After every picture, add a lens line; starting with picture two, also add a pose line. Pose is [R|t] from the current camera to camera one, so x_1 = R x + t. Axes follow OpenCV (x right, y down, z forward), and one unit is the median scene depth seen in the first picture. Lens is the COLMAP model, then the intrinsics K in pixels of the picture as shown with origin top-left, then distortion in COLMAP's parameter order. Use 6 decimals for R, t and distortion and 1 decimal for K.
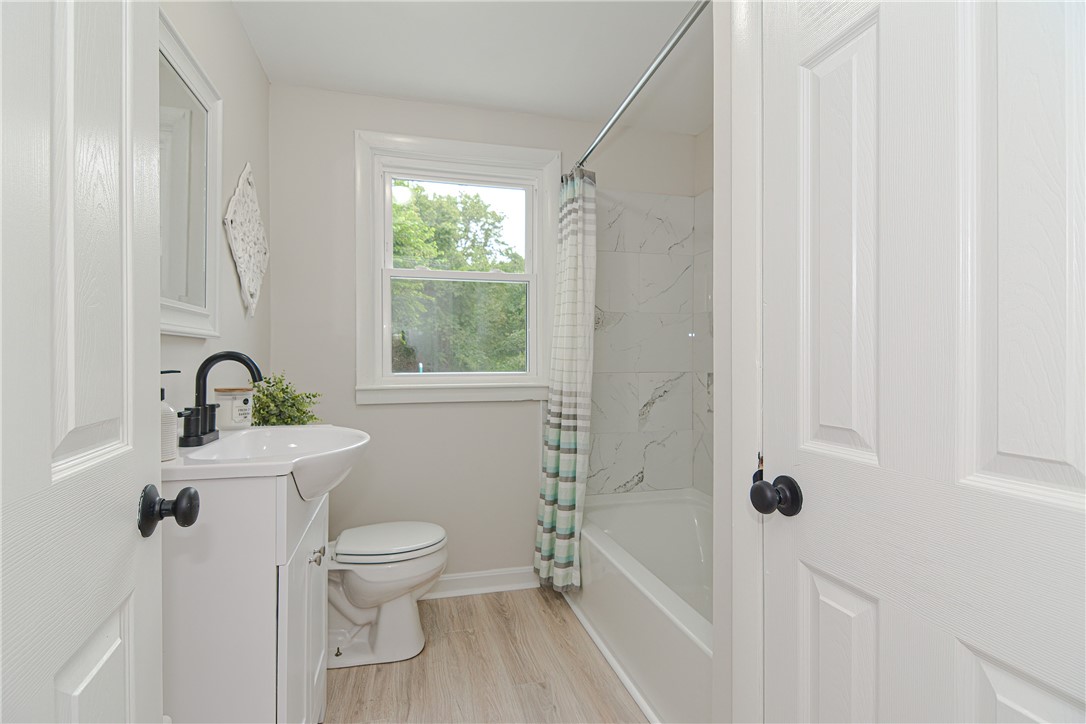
lens RADIAL K [[535.0, 0, 536.5], [0, 535.0, 363.8], [0, 0, 1]] dist [0.009109, -0.012763]
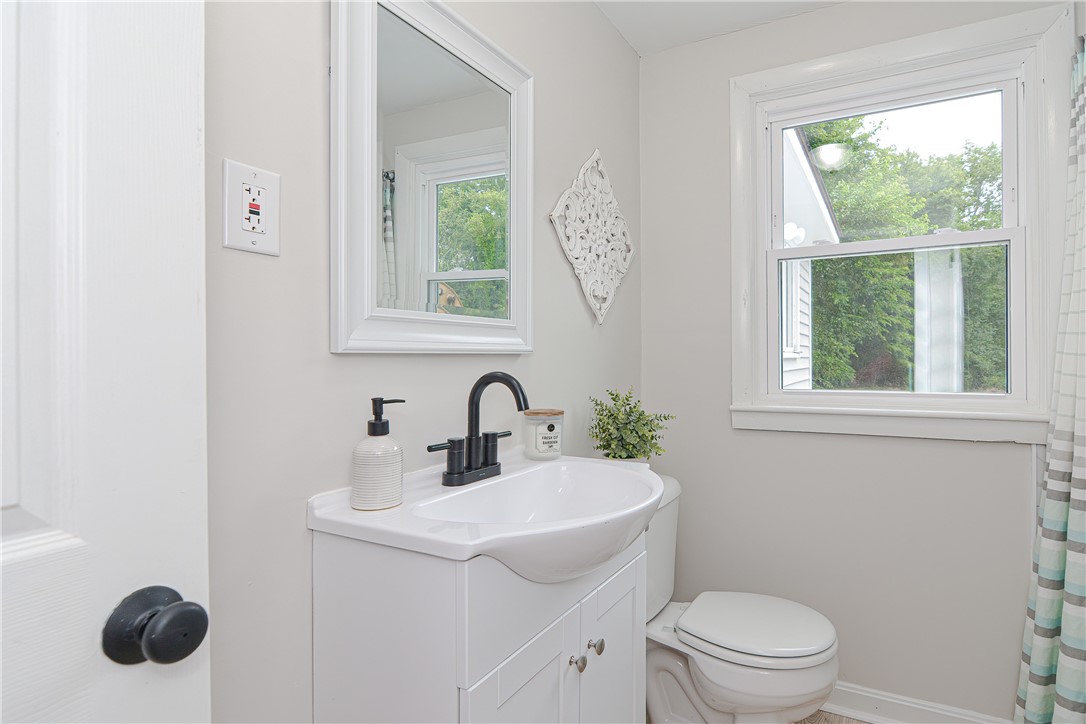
lens RADIAL K [[562.1, 0, 595.8], [0, 562.1, 362.2], [0, 0, 1]] dist [0.012487, -0.022686]
pose [[0.747103, -0.000822, -0.664708, 0.062347], [0.000644, 1.000000, -0.000513, -0.020990], [0.664708, -0.000045, 0.747103, 0.254972]]
